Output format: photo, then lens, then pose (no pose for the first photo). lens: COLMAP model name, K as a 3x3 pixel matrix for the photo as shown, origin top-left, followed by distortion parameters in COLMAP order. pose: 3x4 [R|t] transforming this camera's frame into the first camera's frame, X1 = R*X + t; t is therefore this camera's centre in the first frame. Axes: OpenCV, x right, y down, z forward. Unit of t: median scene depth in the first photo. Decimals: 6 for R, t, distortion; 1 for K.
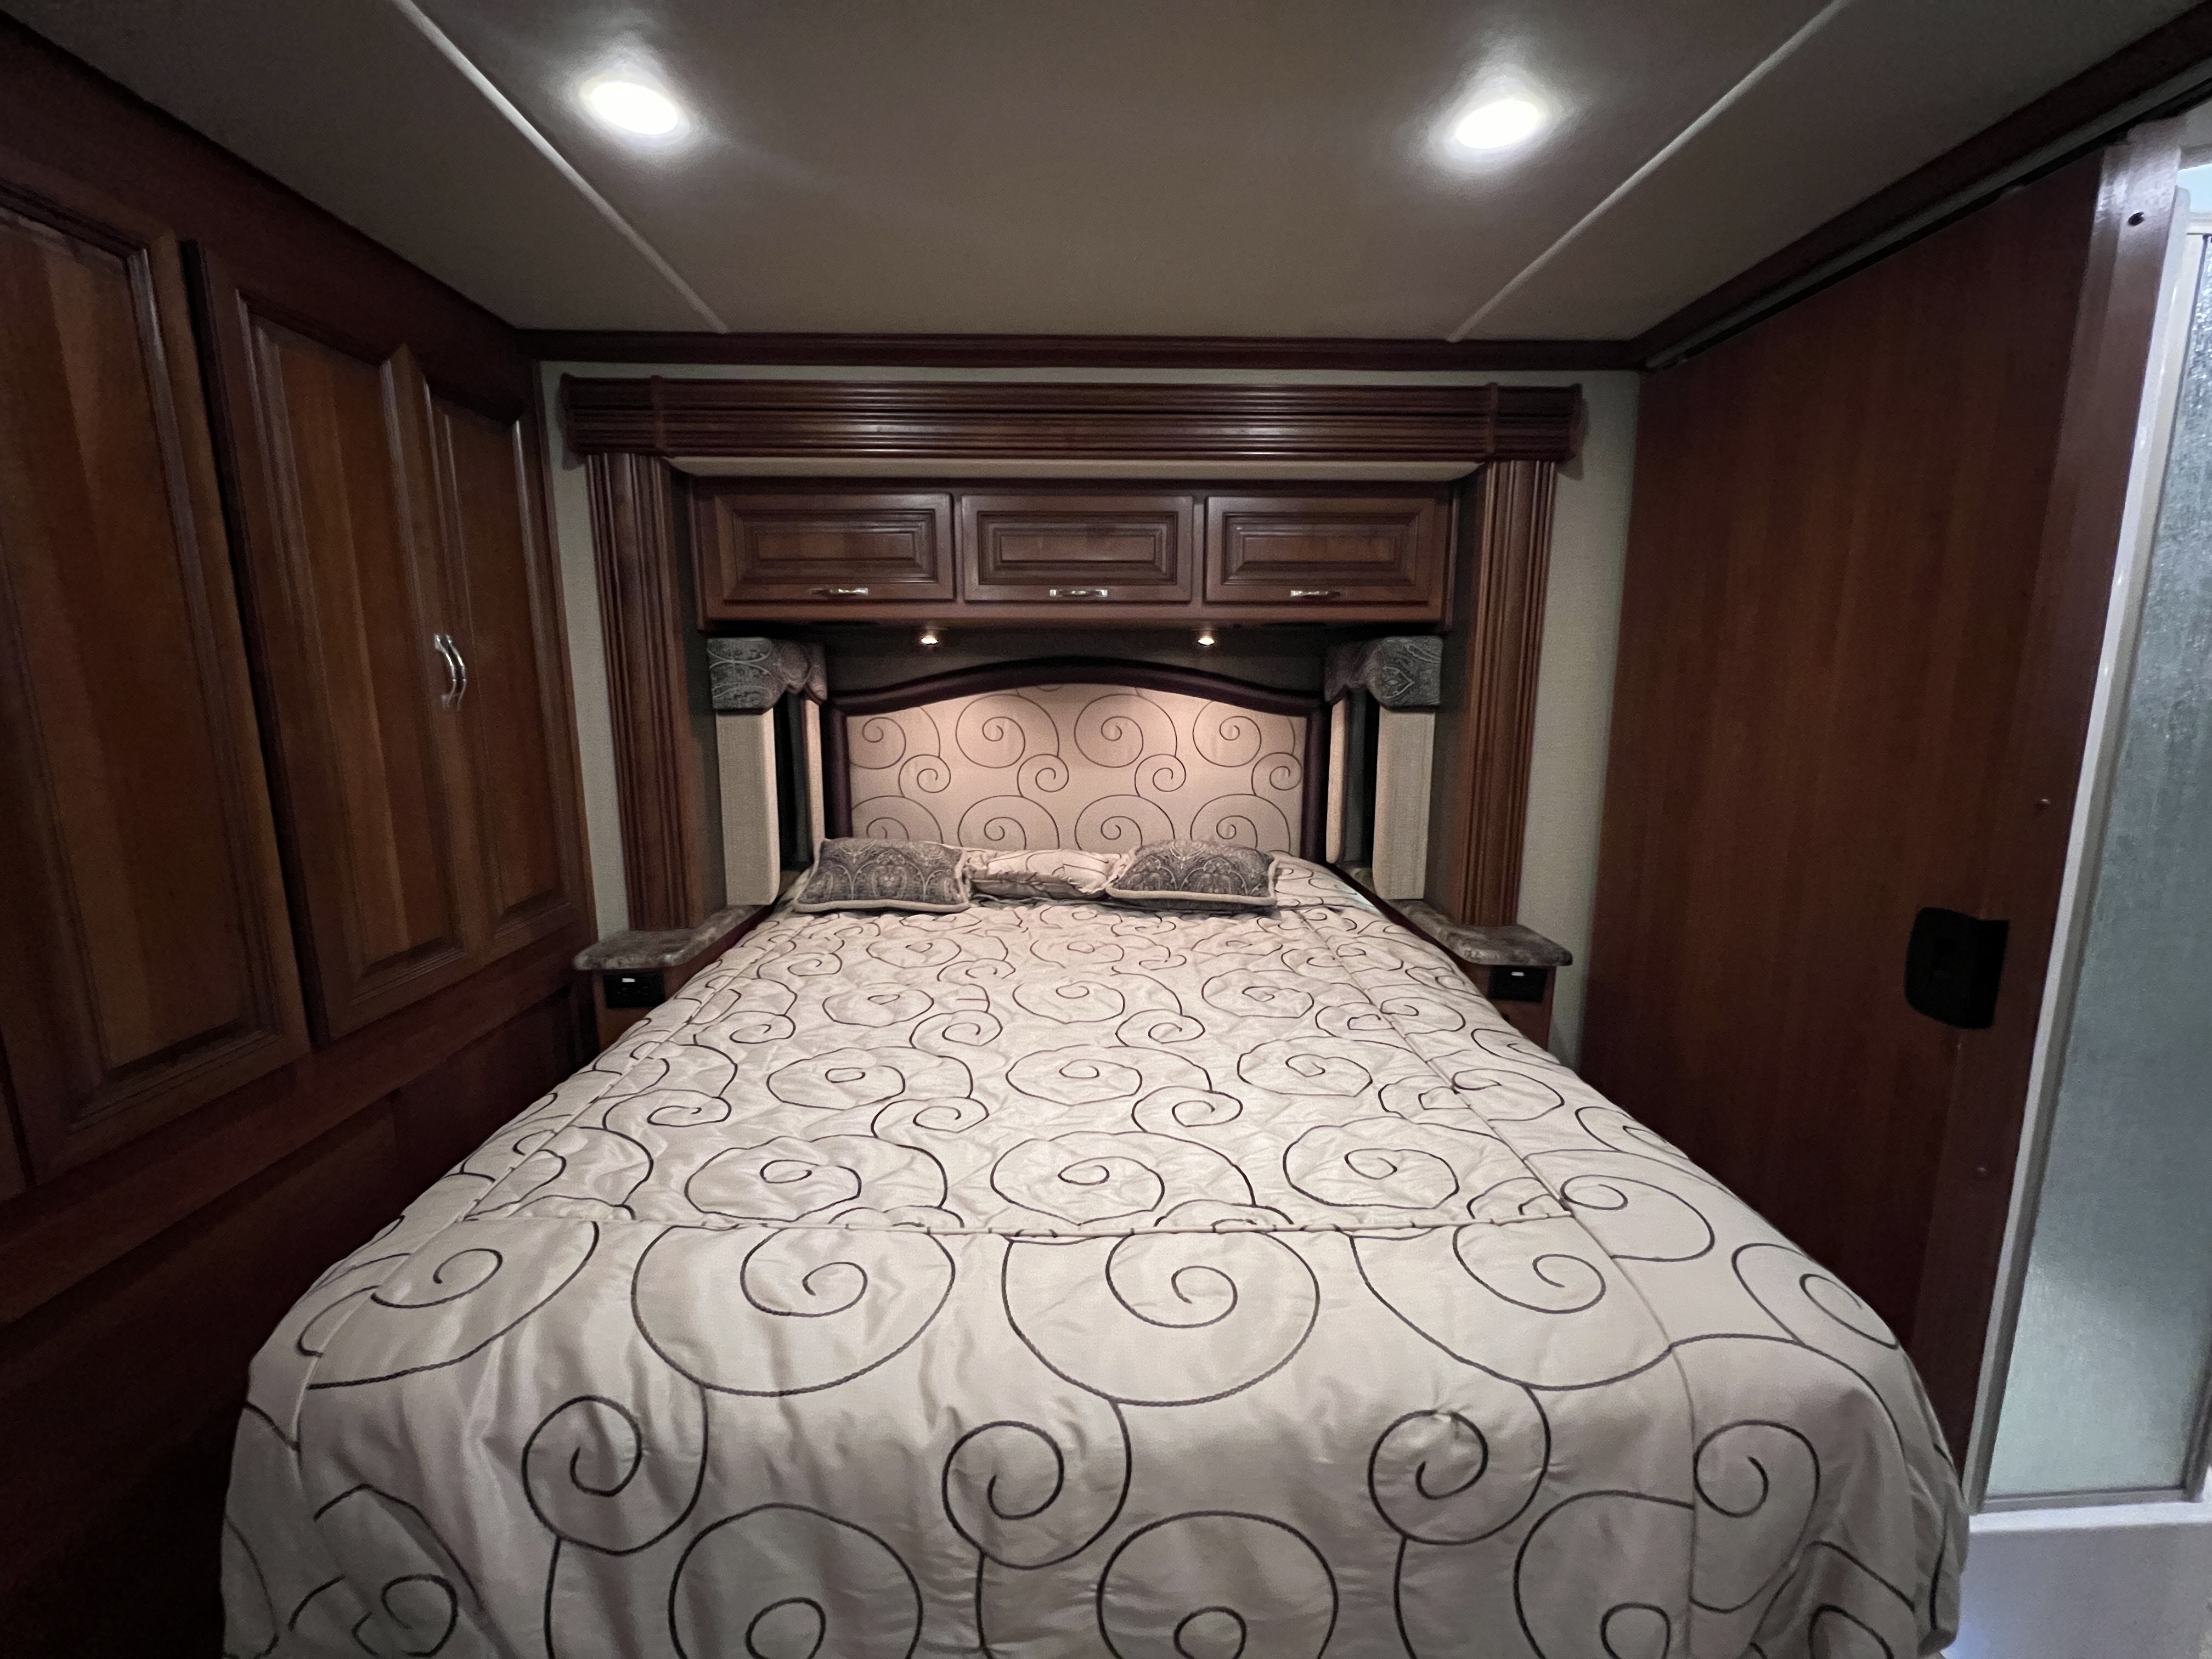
lens RADIAL K [[884.1, 0, 1101.5], [0, 884.1, 824.4], [0, 0, 1]] dist [-0.000229, -0.000313]
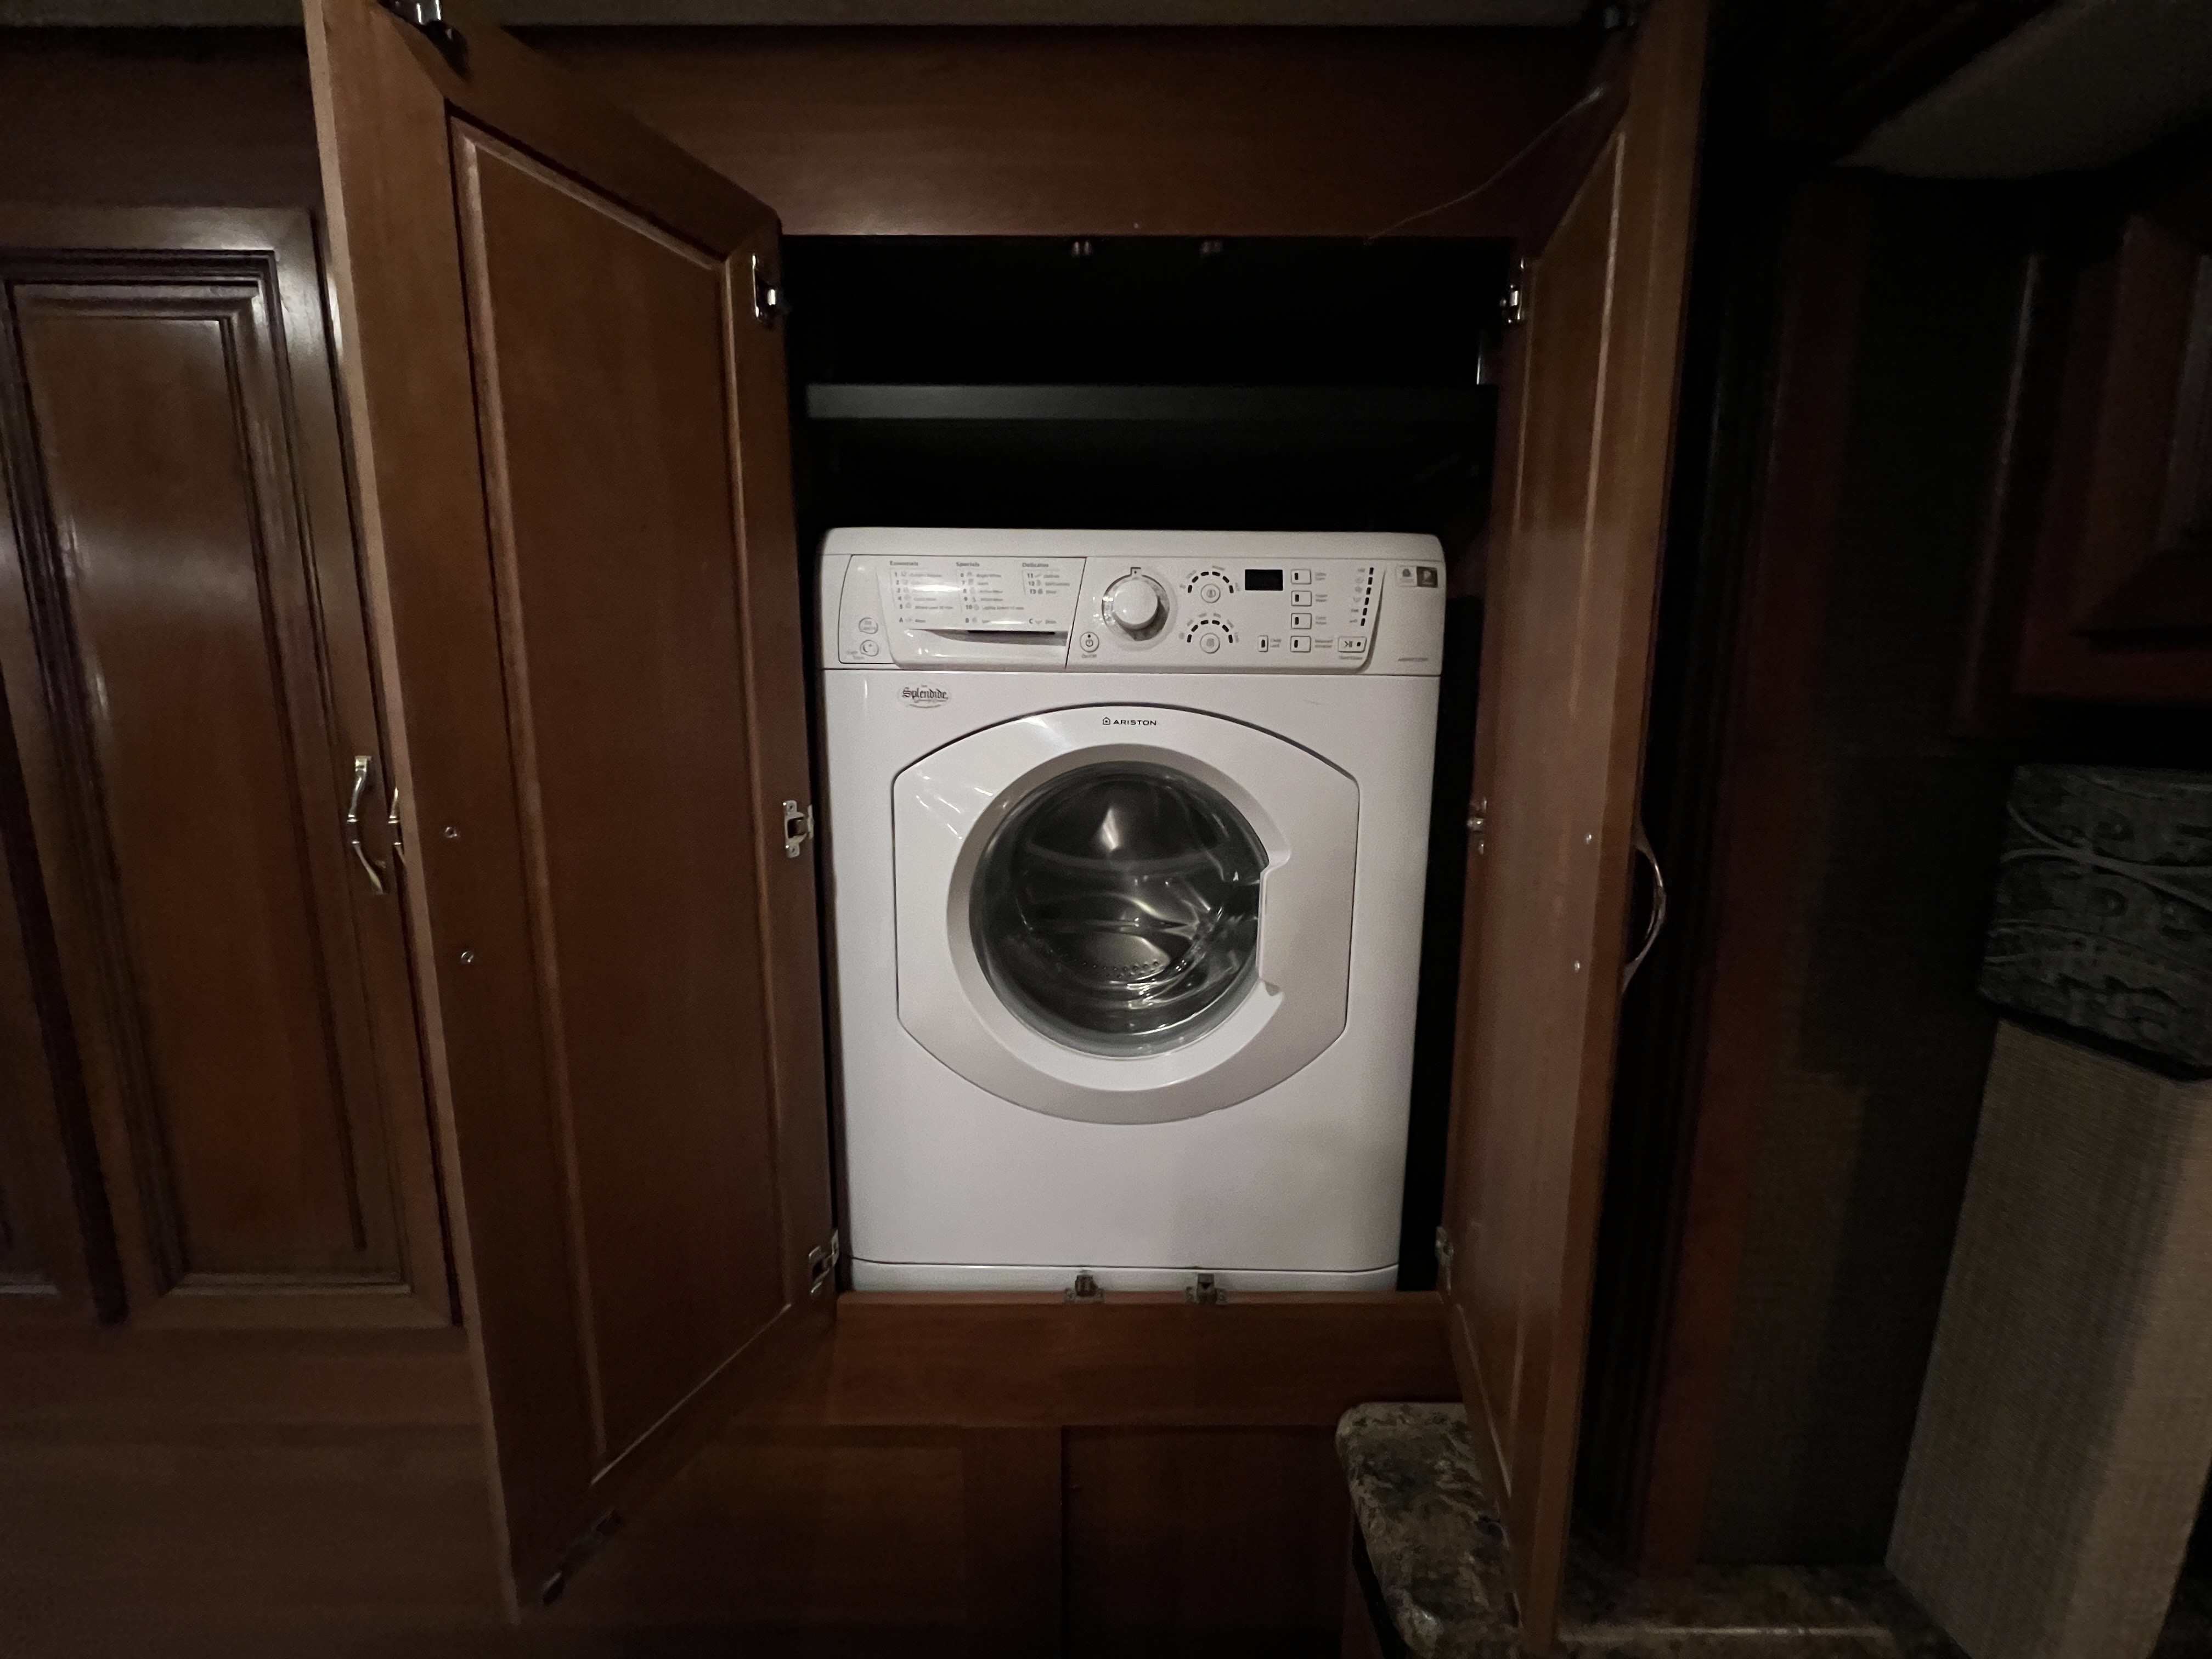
lens RADIAL K [[884.1, 0, 1101.5], [0, 884.1, 824.4], [0, 0, 1]] dist [-0.000229, -0.000313]
pose [[-0.027065, 0.164137, -0.986066, -0.147878], [-0.173251, 0.970729, 0.166340, -0.186768], [0.984506, 0.175339, 0.002164, 0.705545]]
